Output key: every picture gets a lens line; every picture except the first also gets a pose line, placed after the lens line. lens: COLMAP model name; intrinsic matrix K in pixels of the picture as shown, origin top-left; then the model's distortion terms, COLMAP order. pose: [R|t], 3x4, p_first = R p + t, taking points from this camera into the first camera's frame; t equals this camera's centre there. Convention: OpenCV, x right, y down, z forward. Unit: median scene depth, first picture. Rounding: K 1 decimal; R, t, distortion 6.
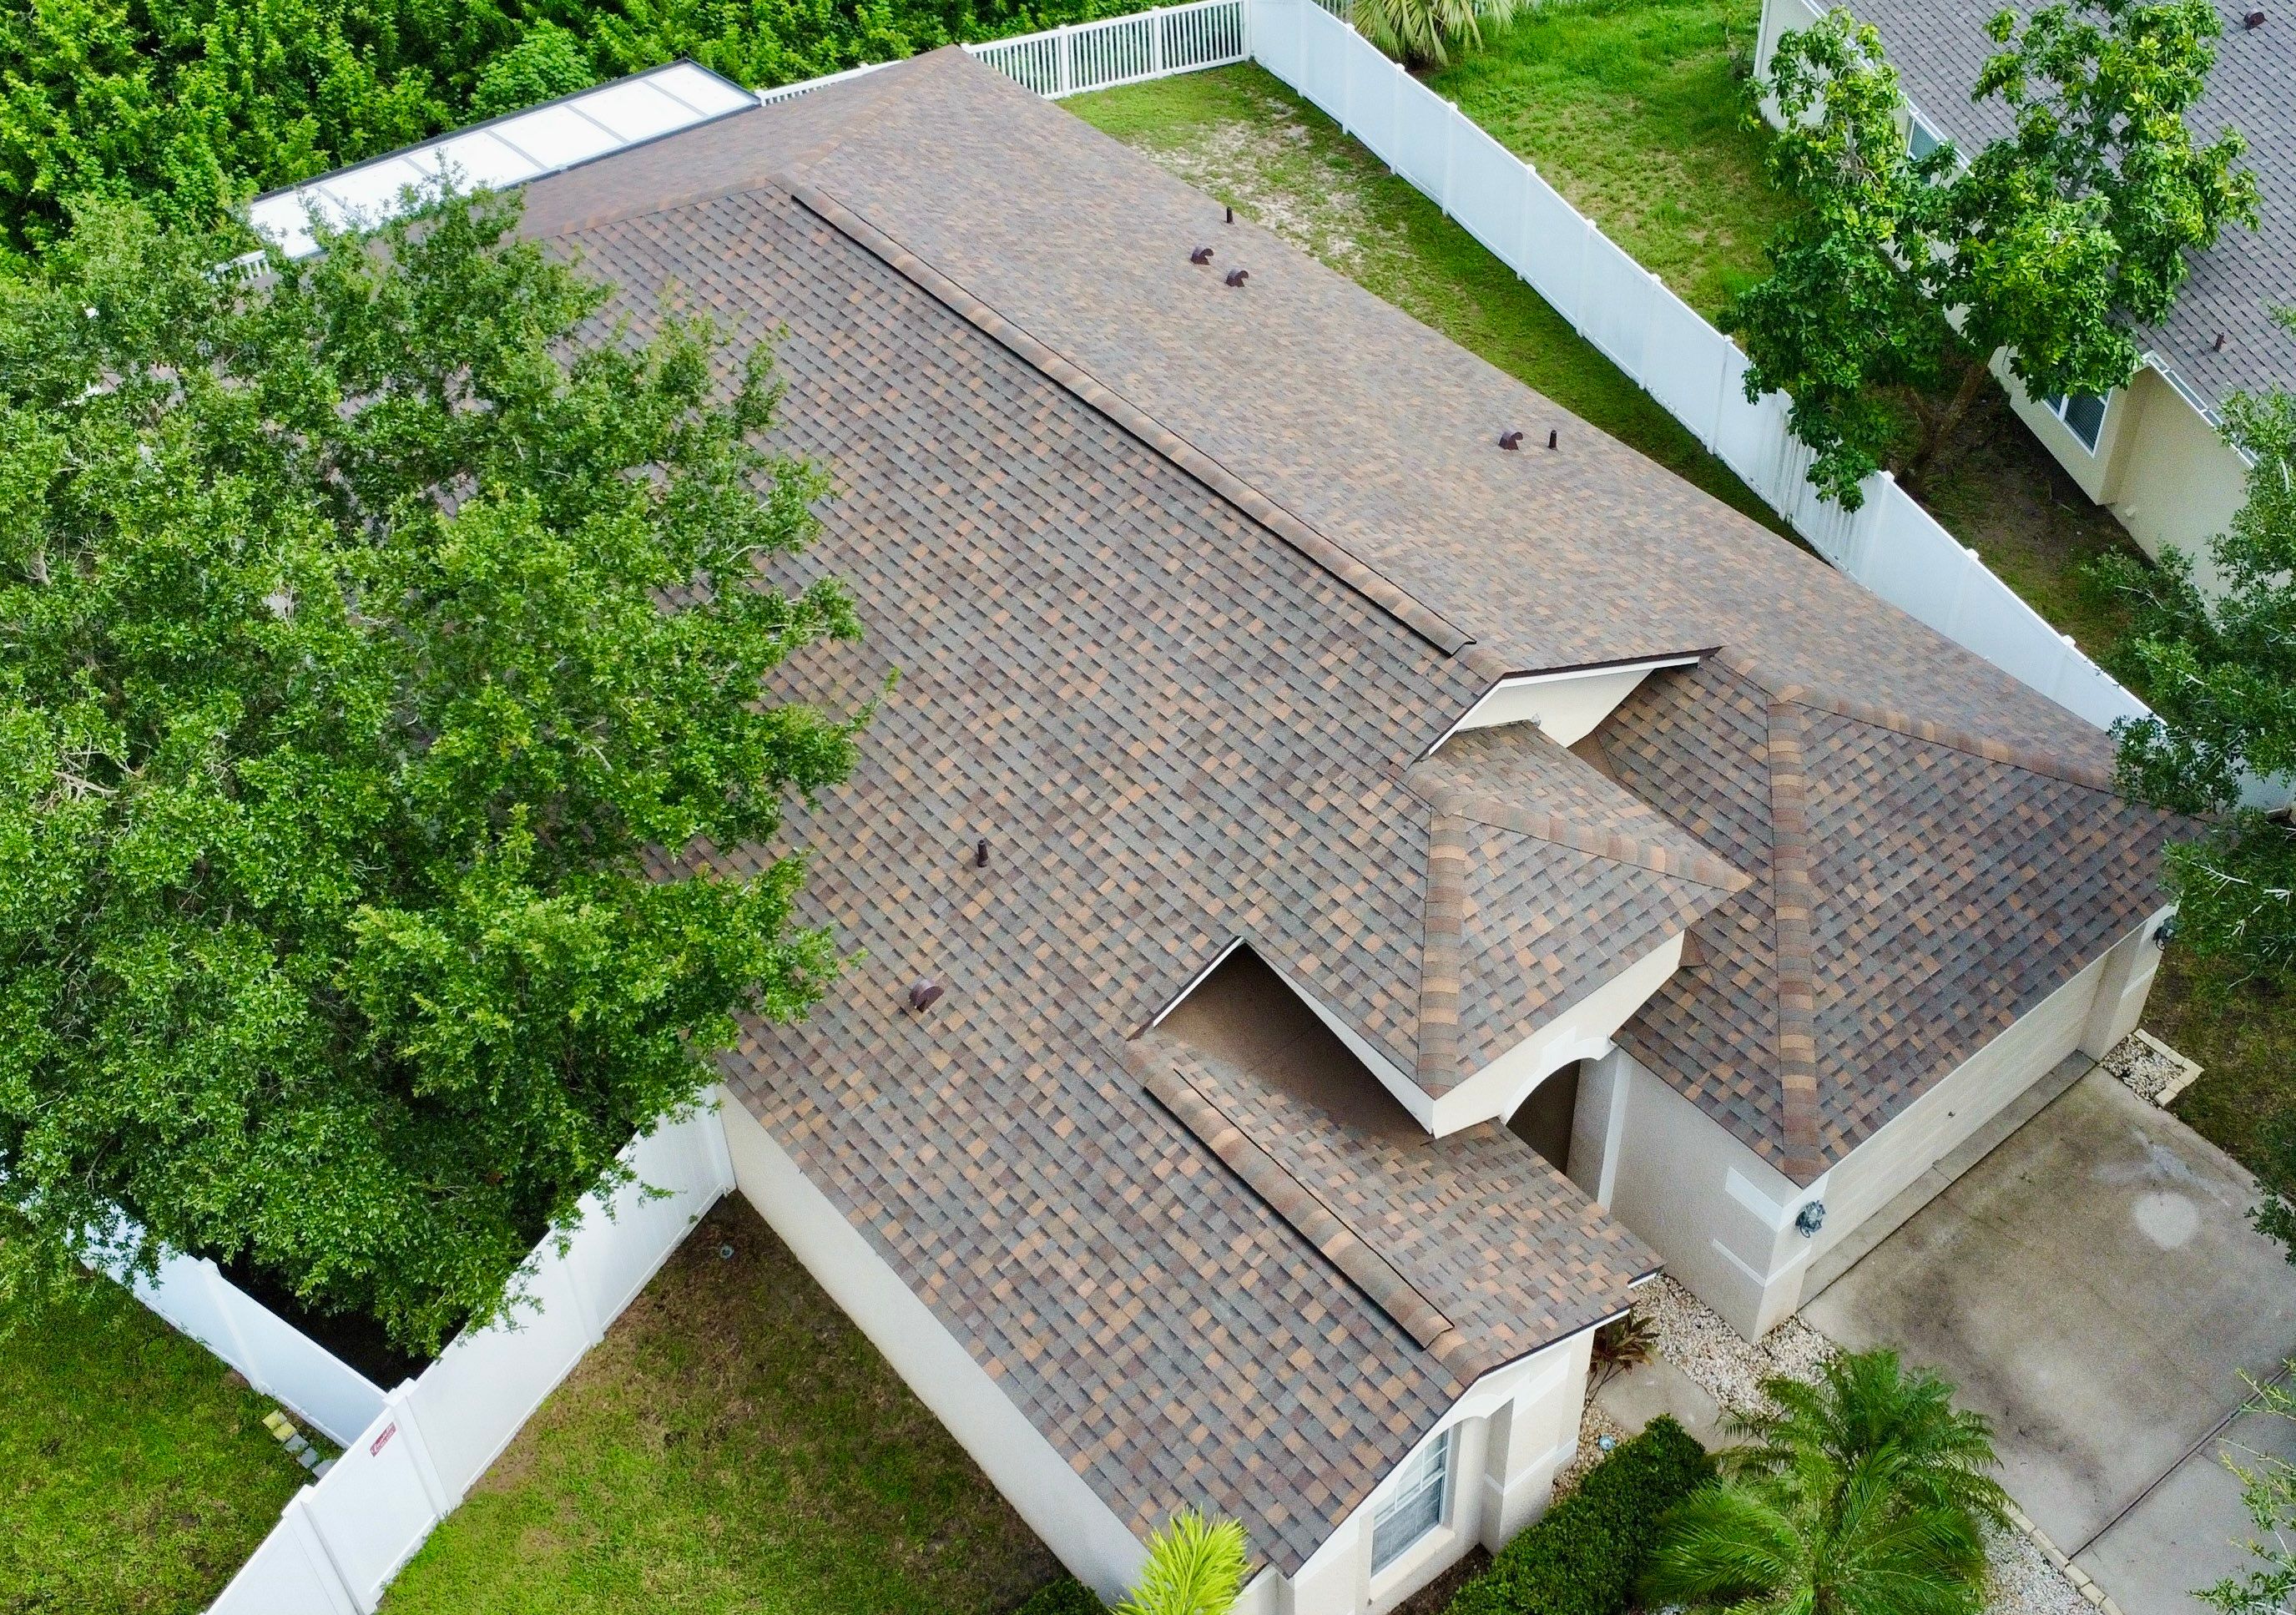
lens RADIAL K [[2425.5, 0, 1376.8], [0, 2425.5, 839.4], [0, 0, 1]] dist [-0.024089, 0.000000]
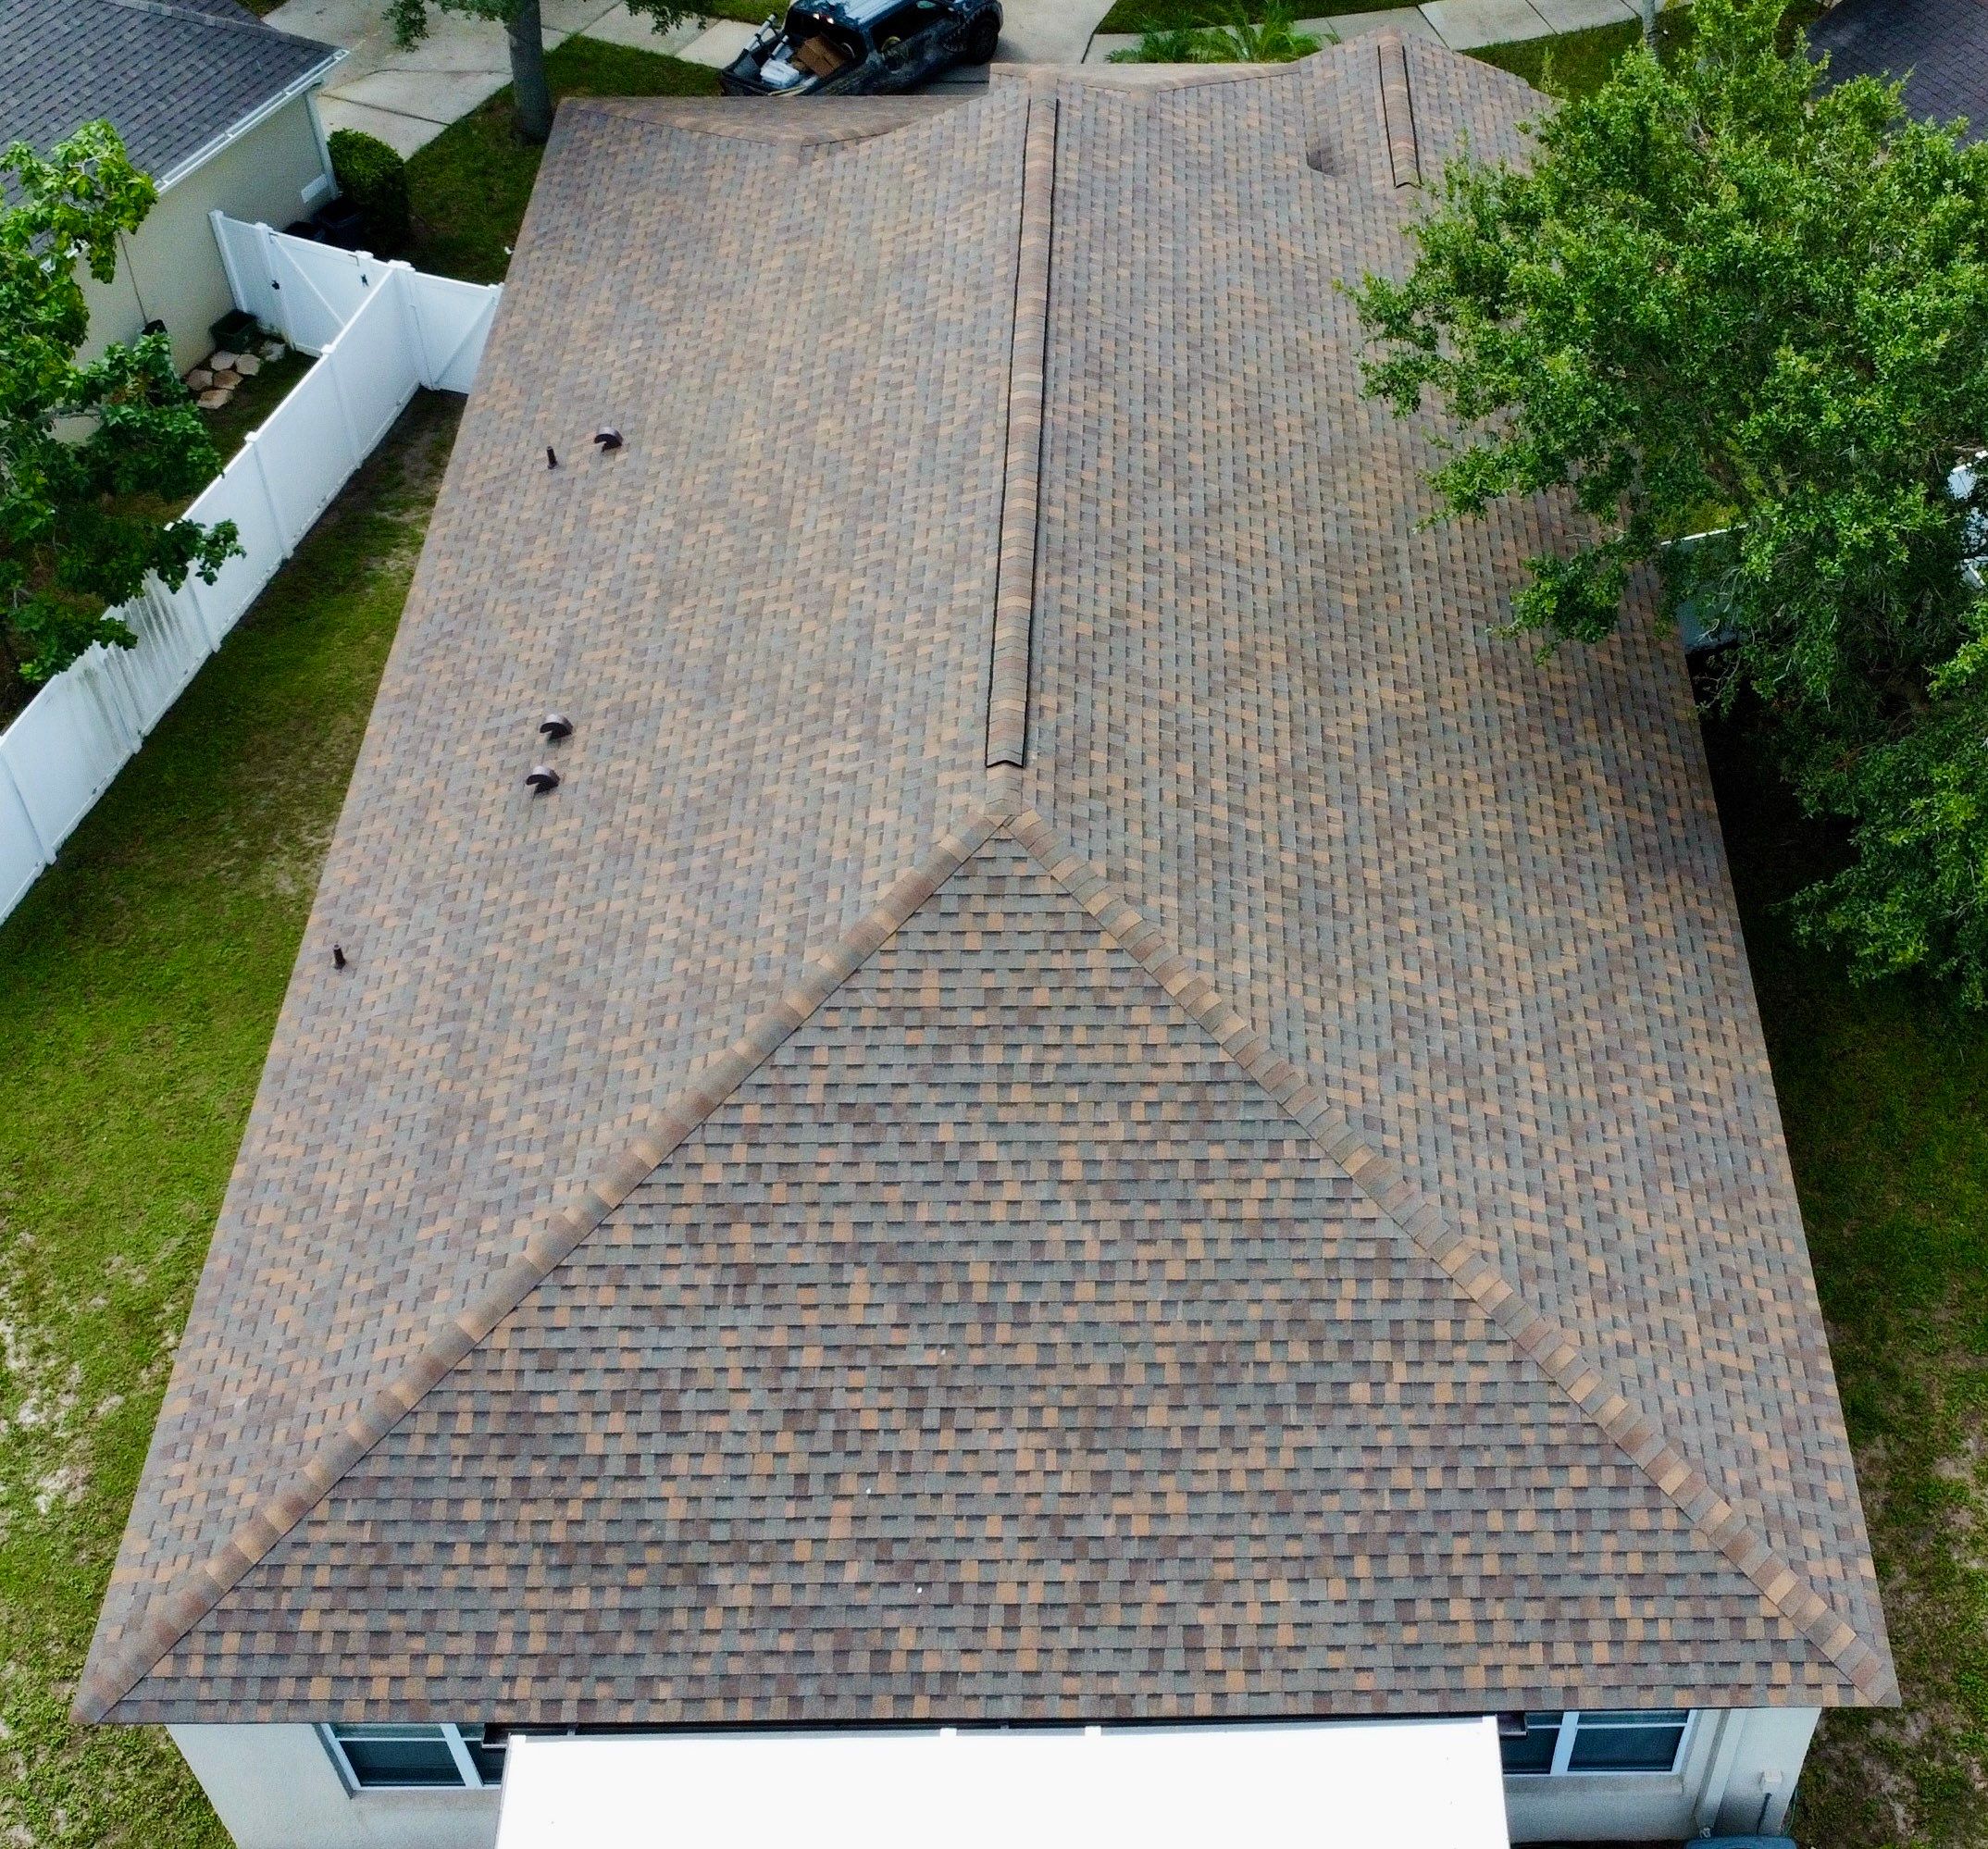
lens RADIAL K [[2672.7, 0, 1234.8], [0, 2672.7, 772.1], [0, 0, 1]] dist [-0.031011, 0.000000]
pose [[-0.756142, -0.479052, 0.445824, -0.780462], [0.426192, 0.156486, 0.890995, -1.149897], [-0.496598, 0.863725, 0.085843, 1.068065]]
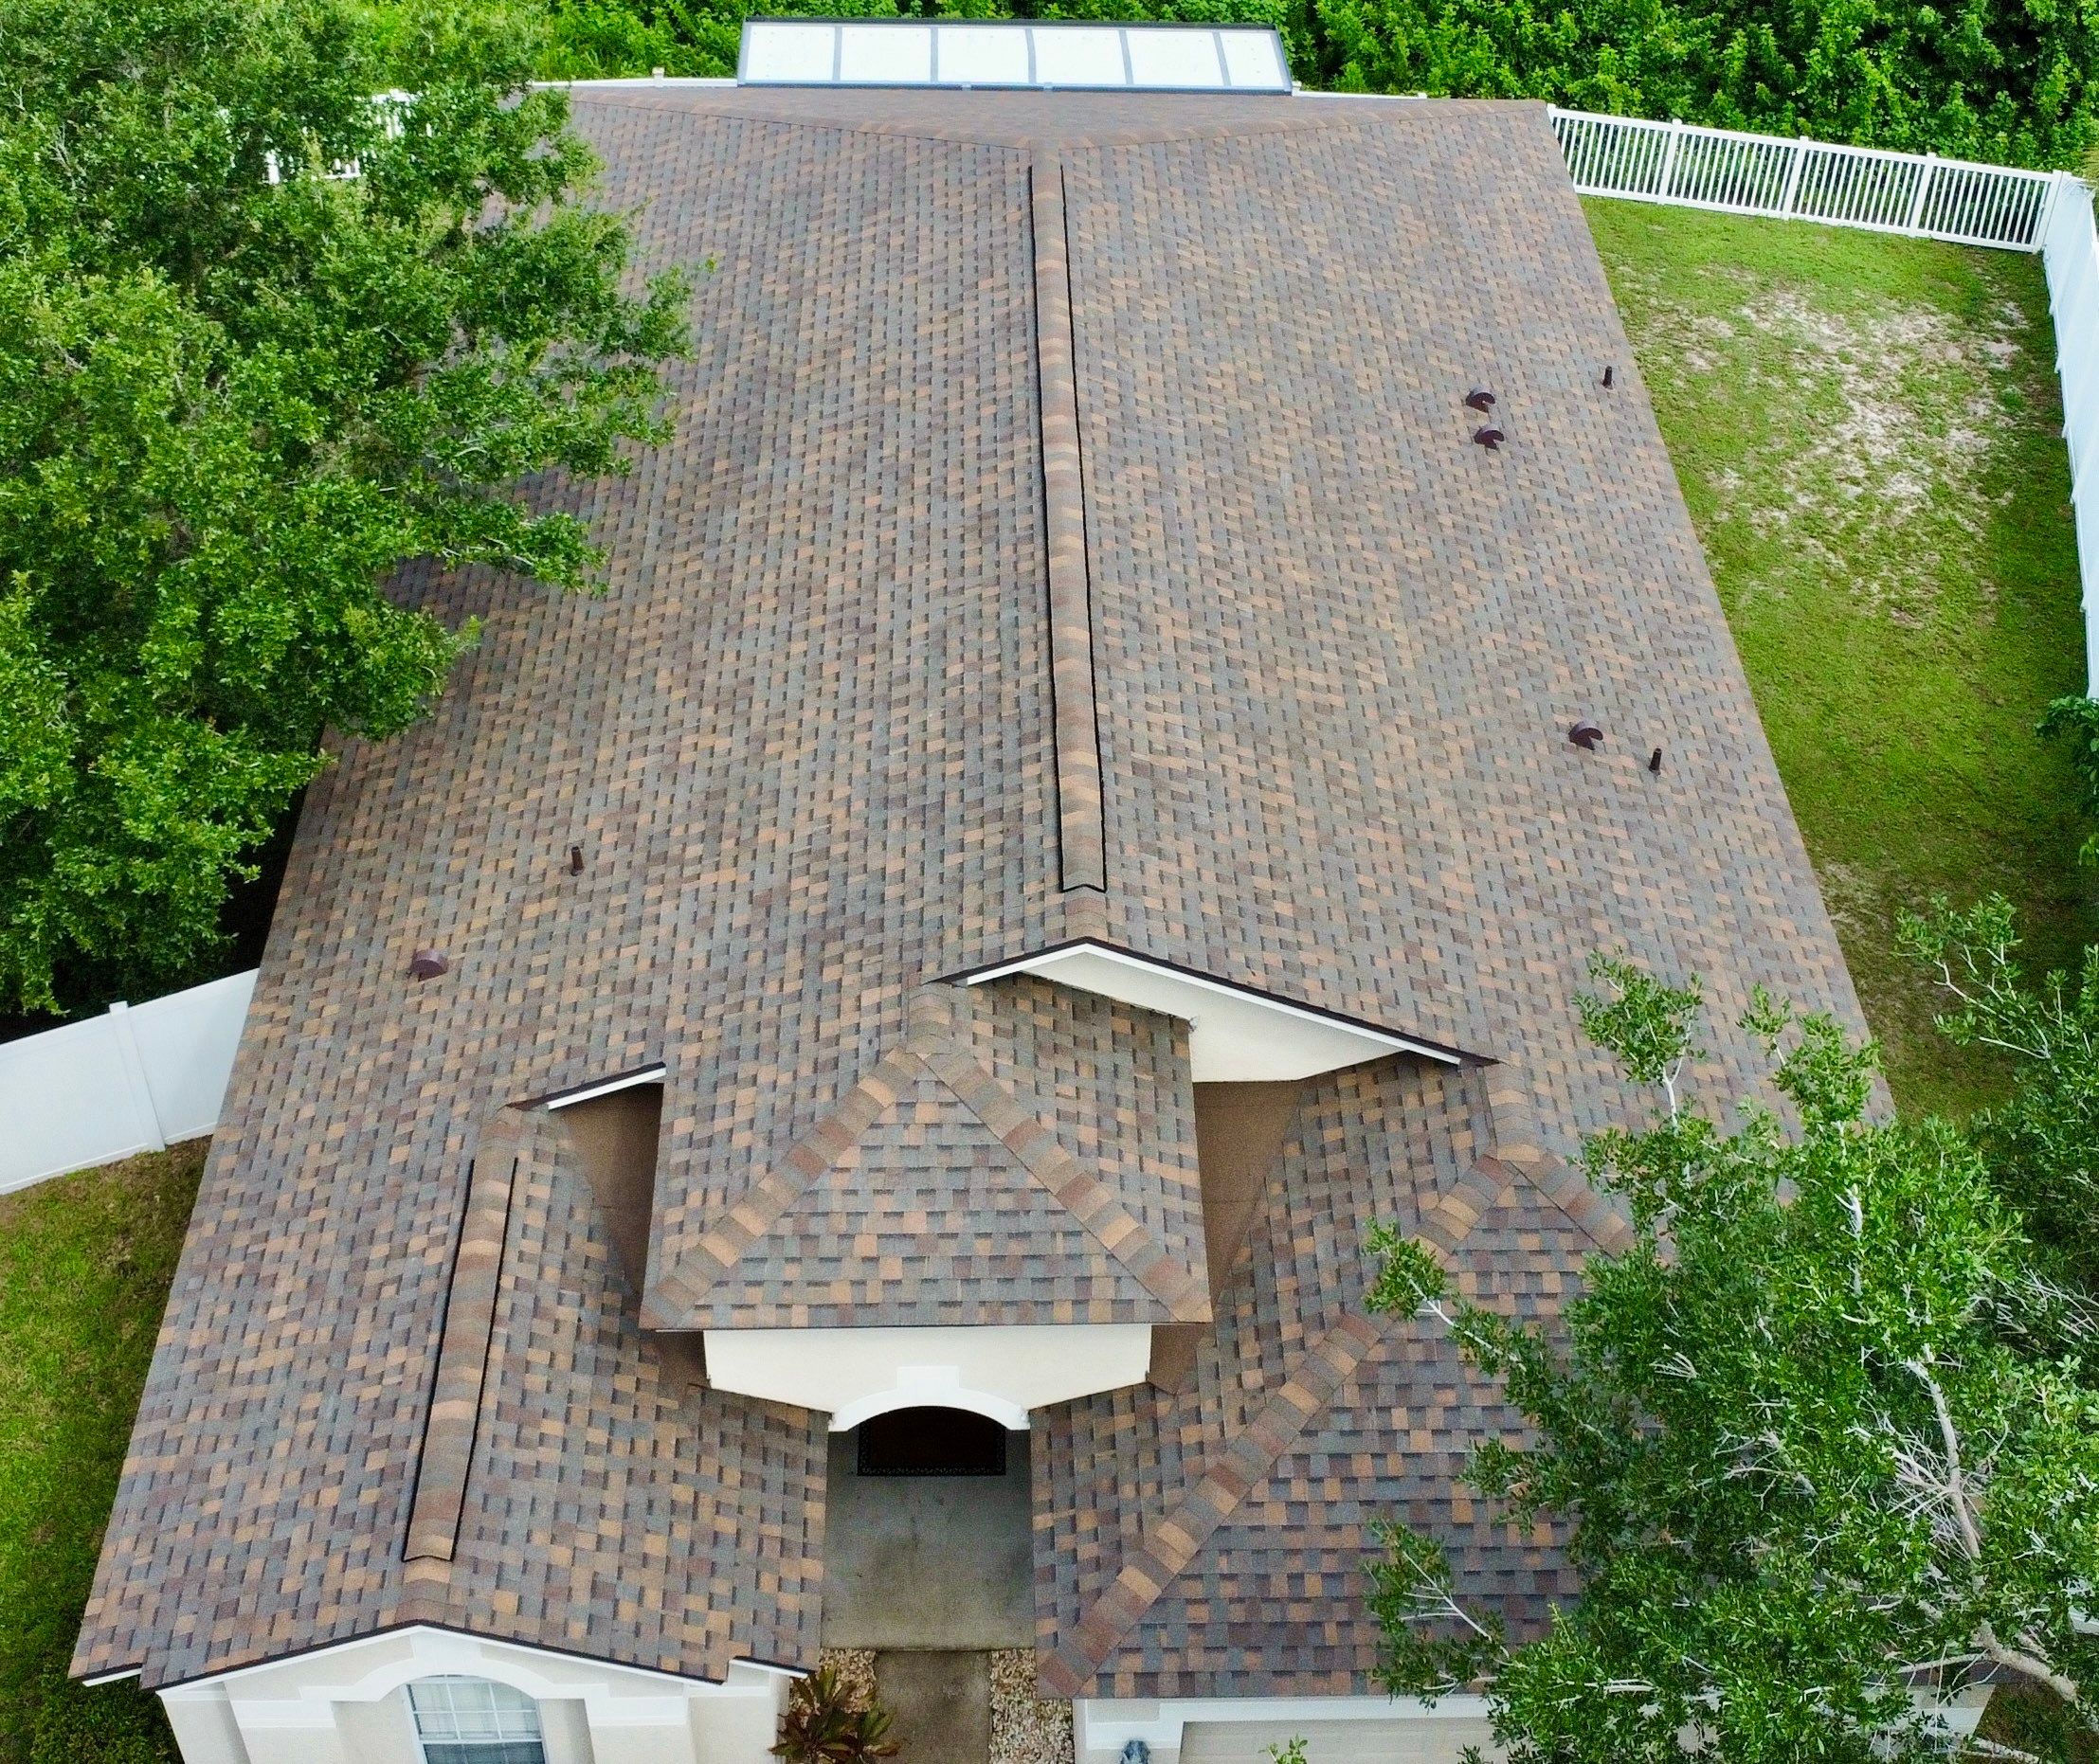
lens RADIAL K [[2761.9, 0, 1079.4], [0, 2761.9, 842.2], [0, 0, 1]] dist [-0.022015, 0.000000]
pose [[0.764869, 0.425386, -0.483759, 0.444350], [-0.447020, 0.891213, 0.076893, -0.153210], [0.463841, 0.157437, 0.871817, 0.184407]]
